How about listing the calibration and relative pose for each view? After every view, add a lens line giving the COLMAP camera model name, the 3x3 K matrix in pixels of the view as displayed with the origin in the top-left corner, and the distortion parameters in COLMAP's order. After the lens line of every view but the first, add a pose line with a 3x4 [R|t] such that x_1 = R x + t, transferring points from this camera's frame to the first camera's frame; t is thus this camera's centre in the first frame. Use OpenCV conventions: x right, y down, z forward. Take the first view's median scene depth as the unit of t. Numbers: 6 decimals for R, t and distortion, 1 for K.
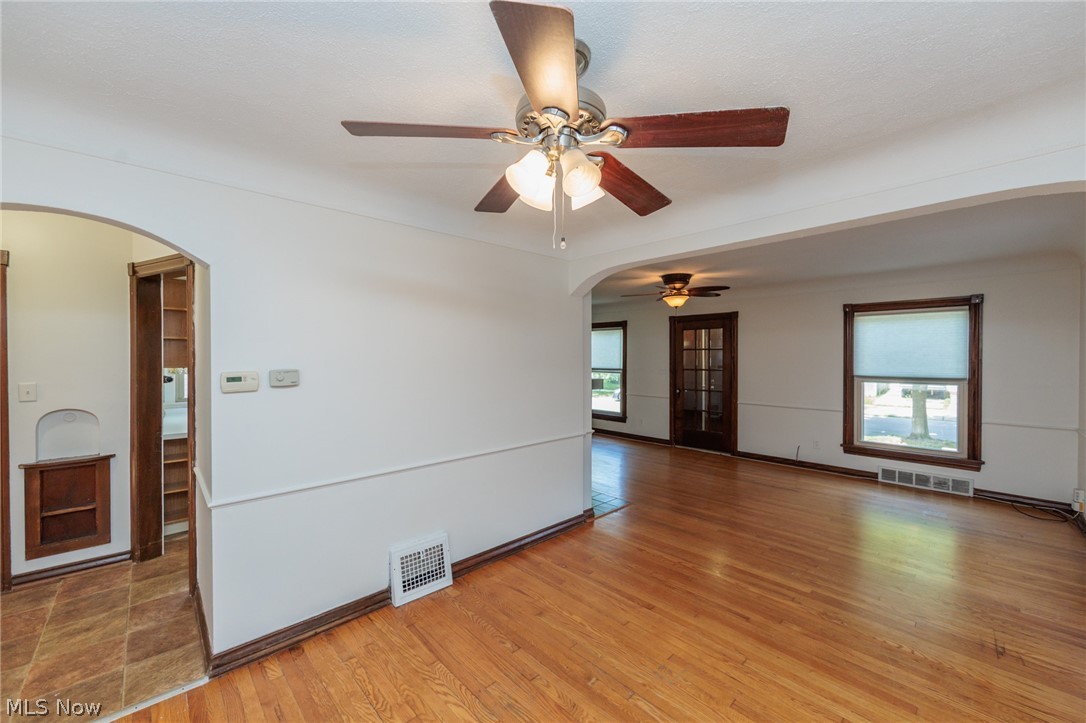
lens RADIAL K [[422.8, 0, 545.5], [0, 422.8, 360.3], [0, 0, 1]] dist [-0.000418, -0.000162]
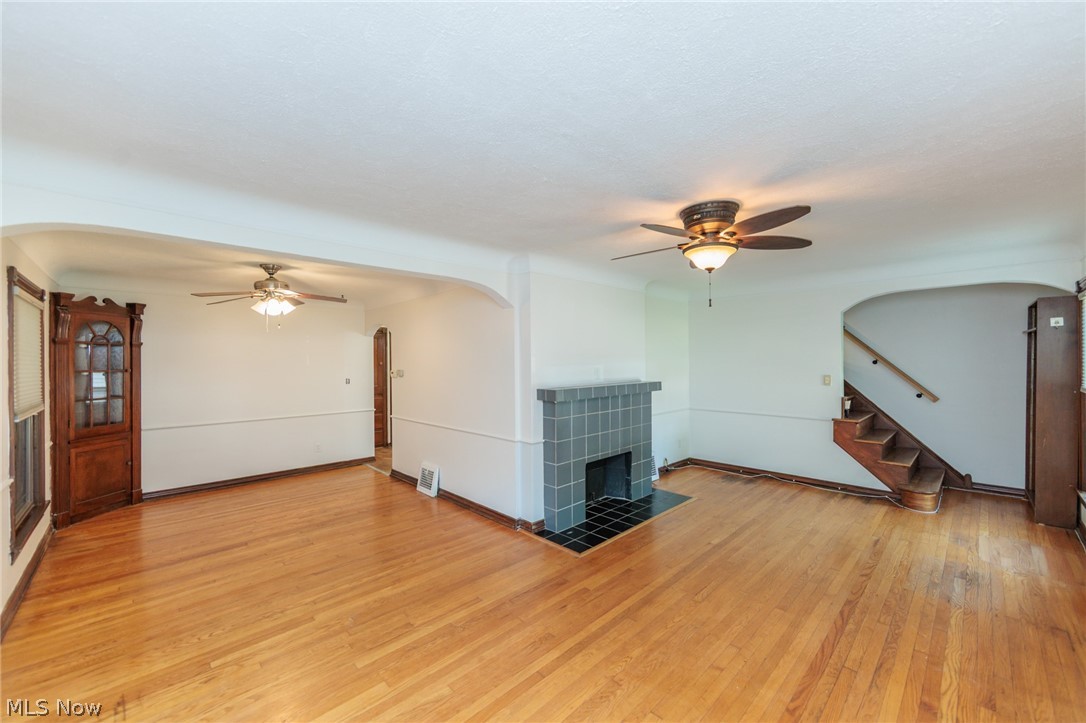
lens RADIAL K [[422.2, 0, 544.5], [0, 422.2, 360.6], [0, 0, 1]] dist [-0.001970, -0.000277]
pose [[0.009952, -0.001543, -0.999949, 0.885855], [0.001350, 0.999998, -0.001530, -0.014048], [0.999950, -0.001334, 0.009954, 0.846876]]
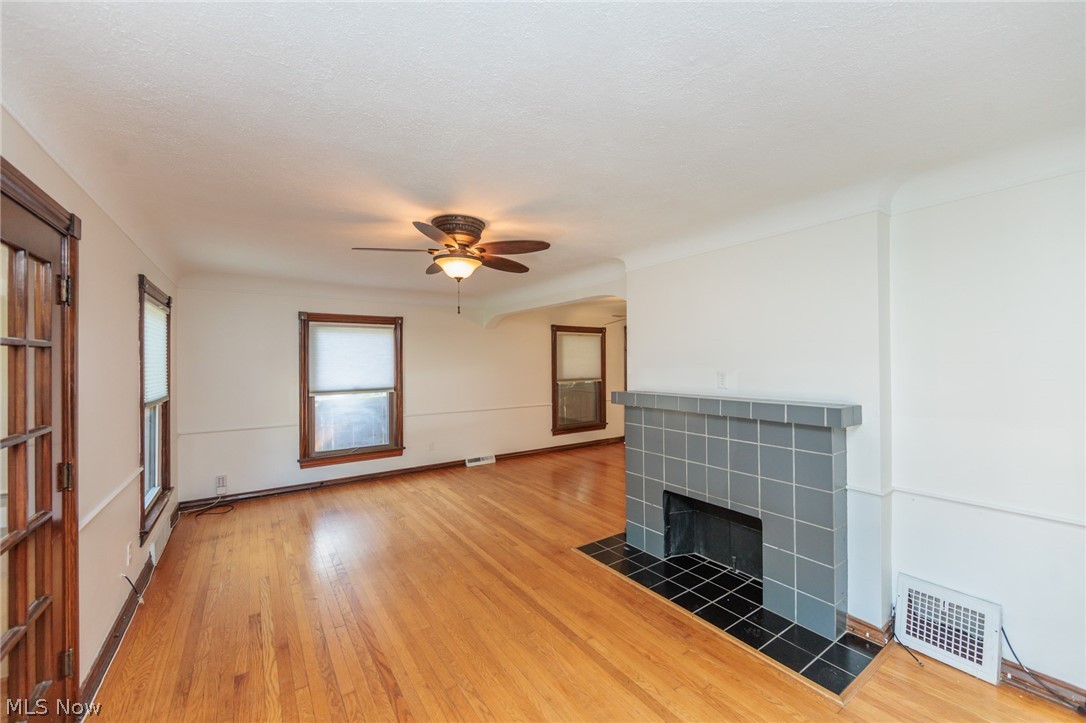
lens RADIAL K [[422.8, 0, 545.5], [0, 422.8, 360.3], [0, 0, 1]] dist [-0.000418, -0.000162]
pose [[-0.988945, 0.007458, 0.148095, 0.124159], [0.008170, 0.999958, 0.004202, -0.022080], [-0.148057, 0.005365, -0.988964, 1.641660]]
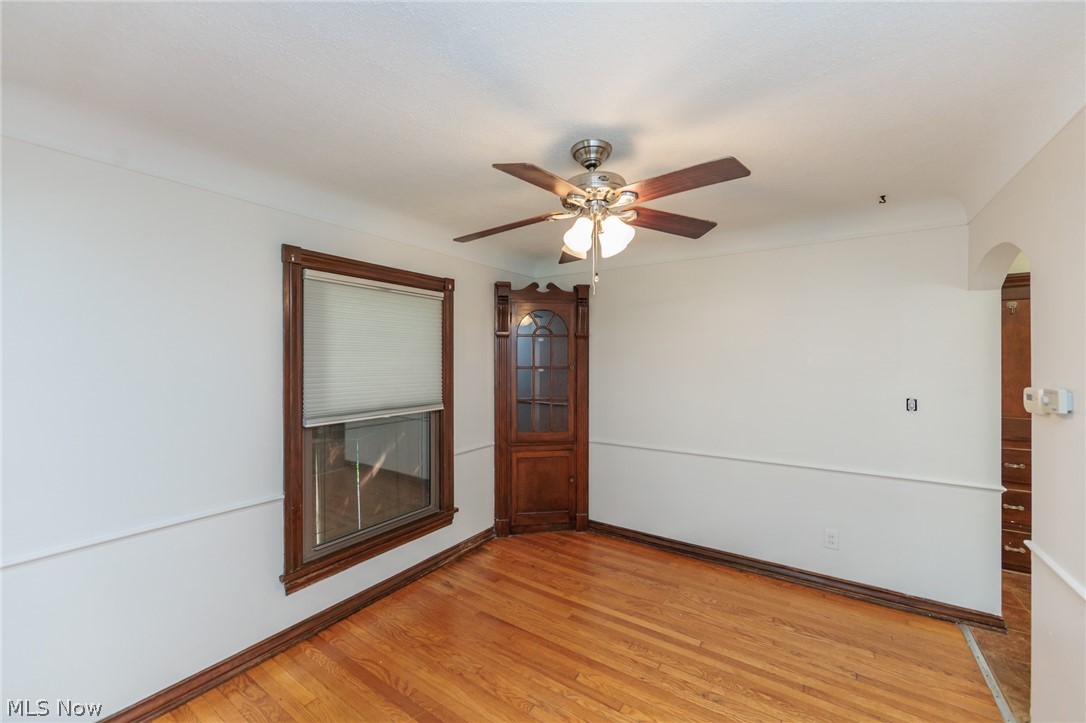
lens RADIAL K [[422.8, 0, 545.5], [0, 422.8, 360.3], [0, 0, 1]] dist [-0.000418, -0.000162]
pose [[-0.975030, 0.002874, -0.222057, 0.142797], [0.000835, 0.999957, 0.009277, -0.015747], [0.222074, 0.008860, -0.974990, 0.673199]]
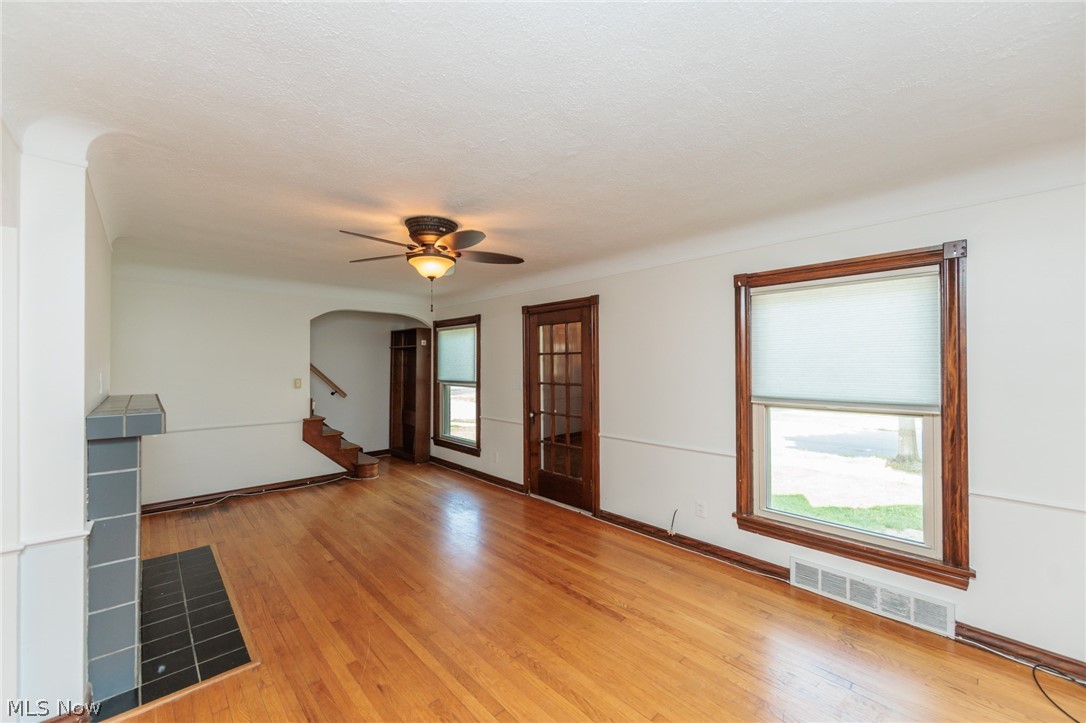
lens RADIAL K [[422.2, 0, 544.5], [0, 422.2, 360.6], [0, 0, 1]] dist [-0.001970, -0.000277]
pose [[0.999981, -0.003442, -0.005126, 0.497392], [0.003350, 0.999835, -0.017833, -0.003782], [0.005186, 0.017816, 0.999828, 0.461975]]
